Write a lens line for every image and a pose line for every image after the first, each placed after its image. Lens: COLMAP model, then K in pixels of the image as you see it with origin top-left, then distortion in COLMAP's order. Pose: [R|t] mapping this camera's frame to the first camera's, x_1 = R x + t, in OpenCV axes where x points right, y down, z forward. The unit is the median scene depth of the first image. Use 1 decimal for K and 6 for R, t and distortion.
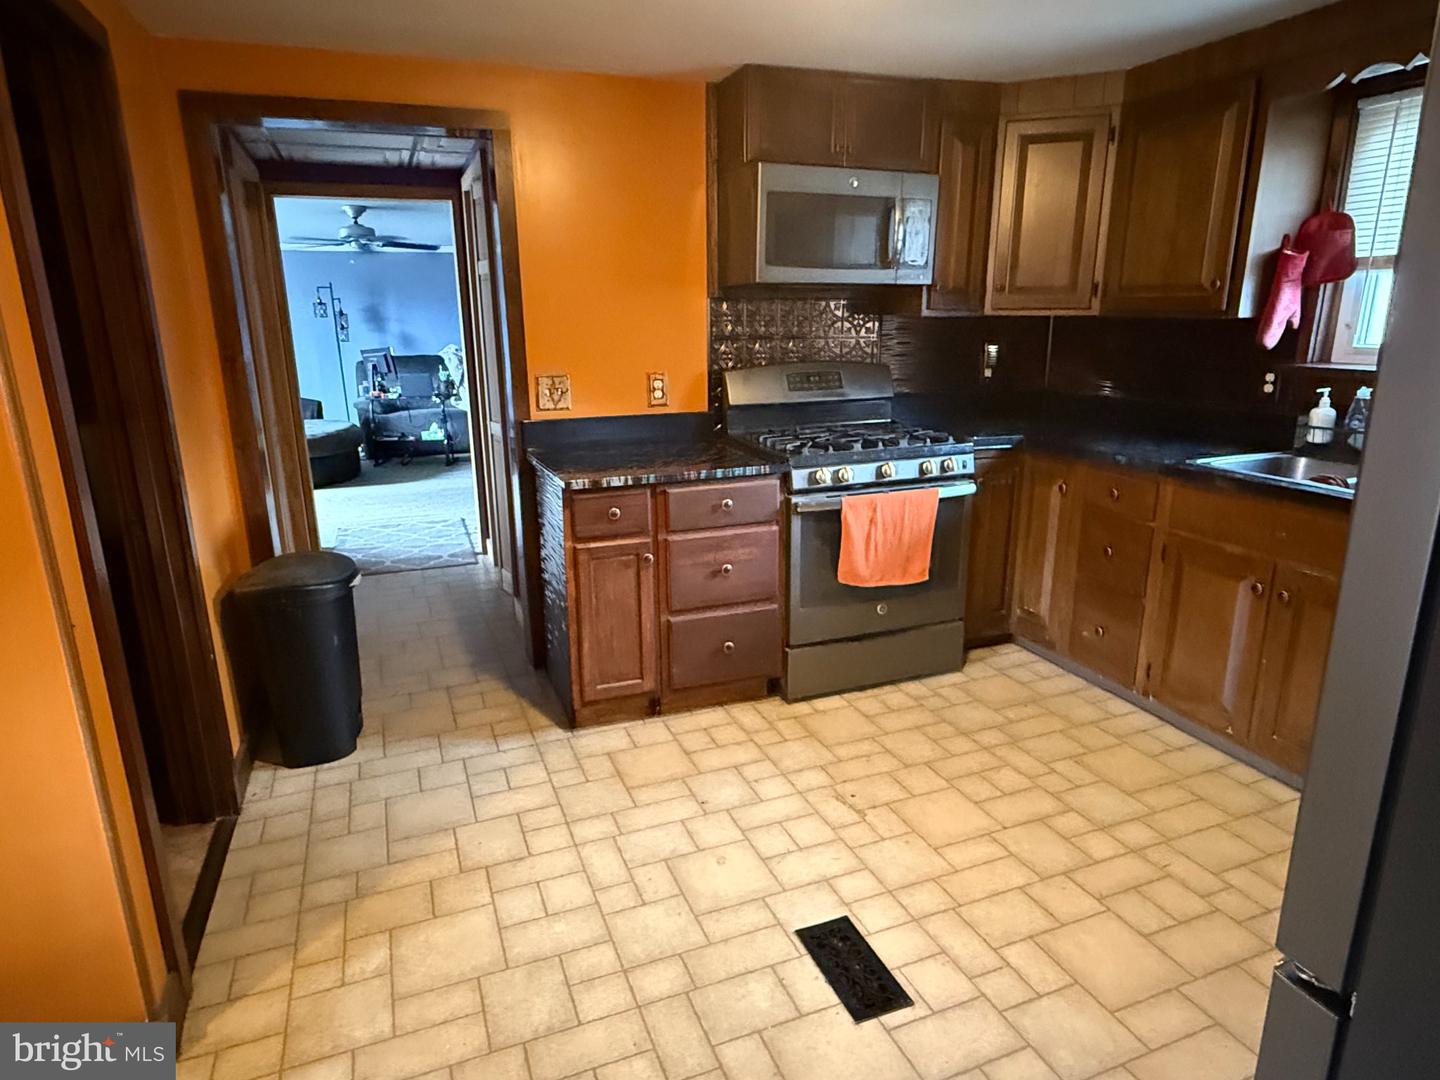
lens RADIAL K [[864.6, 0, 720.0], [0, 864.6, 540.0], [0, 0, 1]] dist [0.013968, -0.001457]
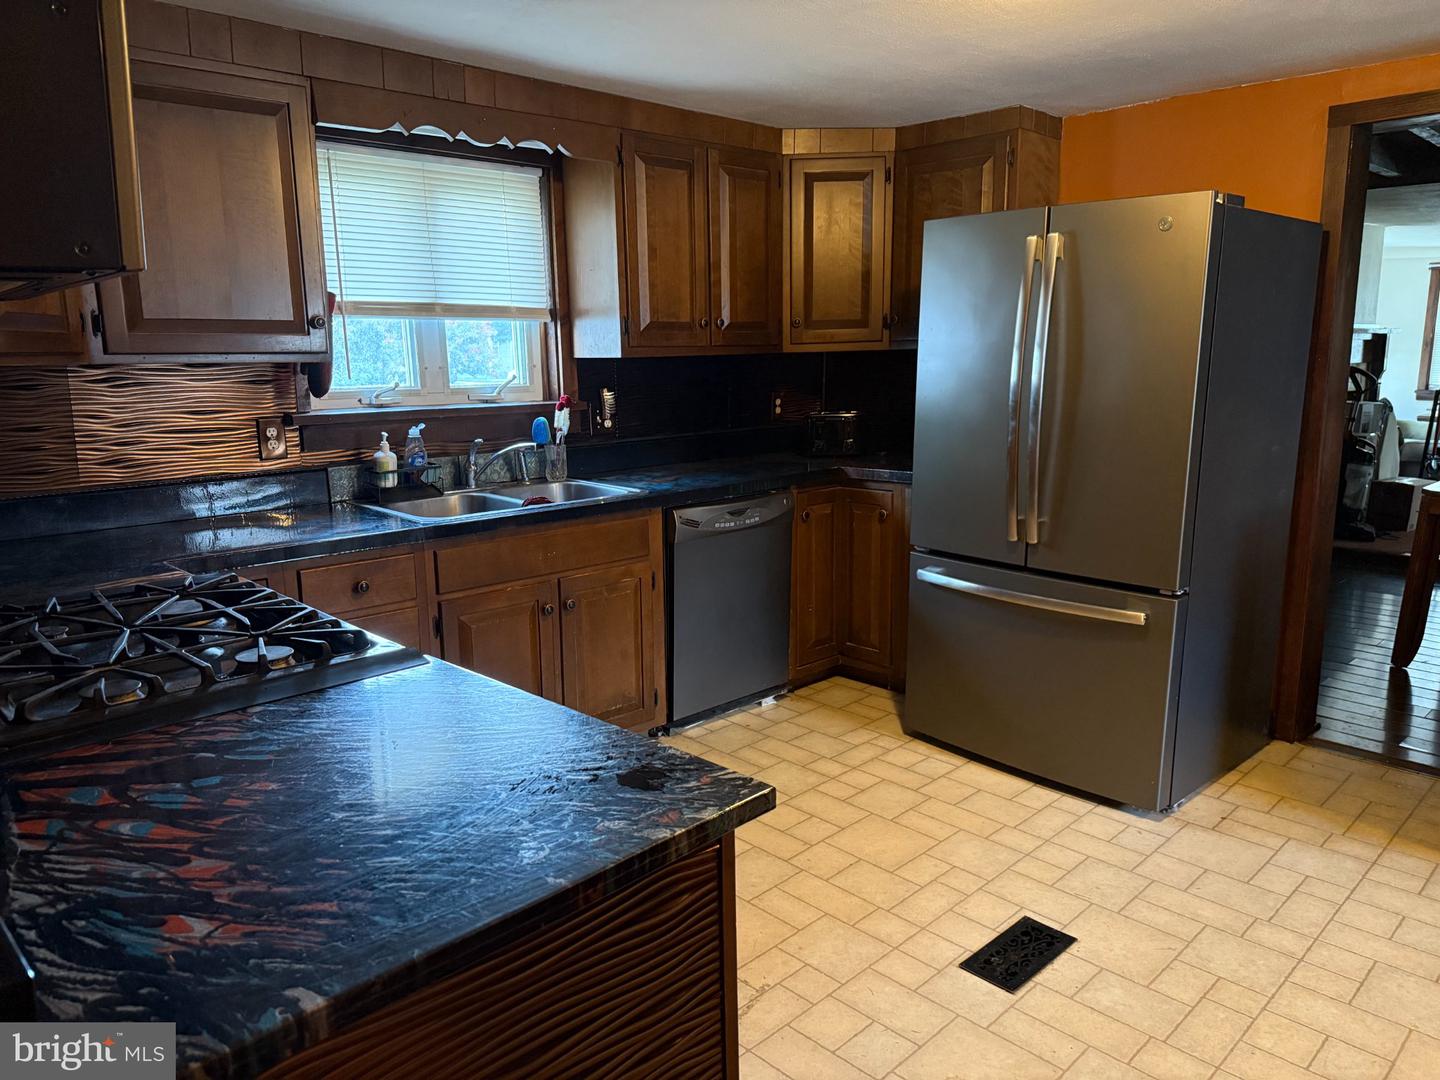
lens RADIAL K [[1001.0, 0, 720.0], [0, 1001.0, 540.0], [0, 0, 1]] dist [0.156544, -0.229280]
pose [[-0.390036, -0.174371, 0.904139, -0.490188], [0.236616, 0.929954, 0.281423, -0.277232], [-0.889879, 0.323698, -0.321456, 1.006276]]
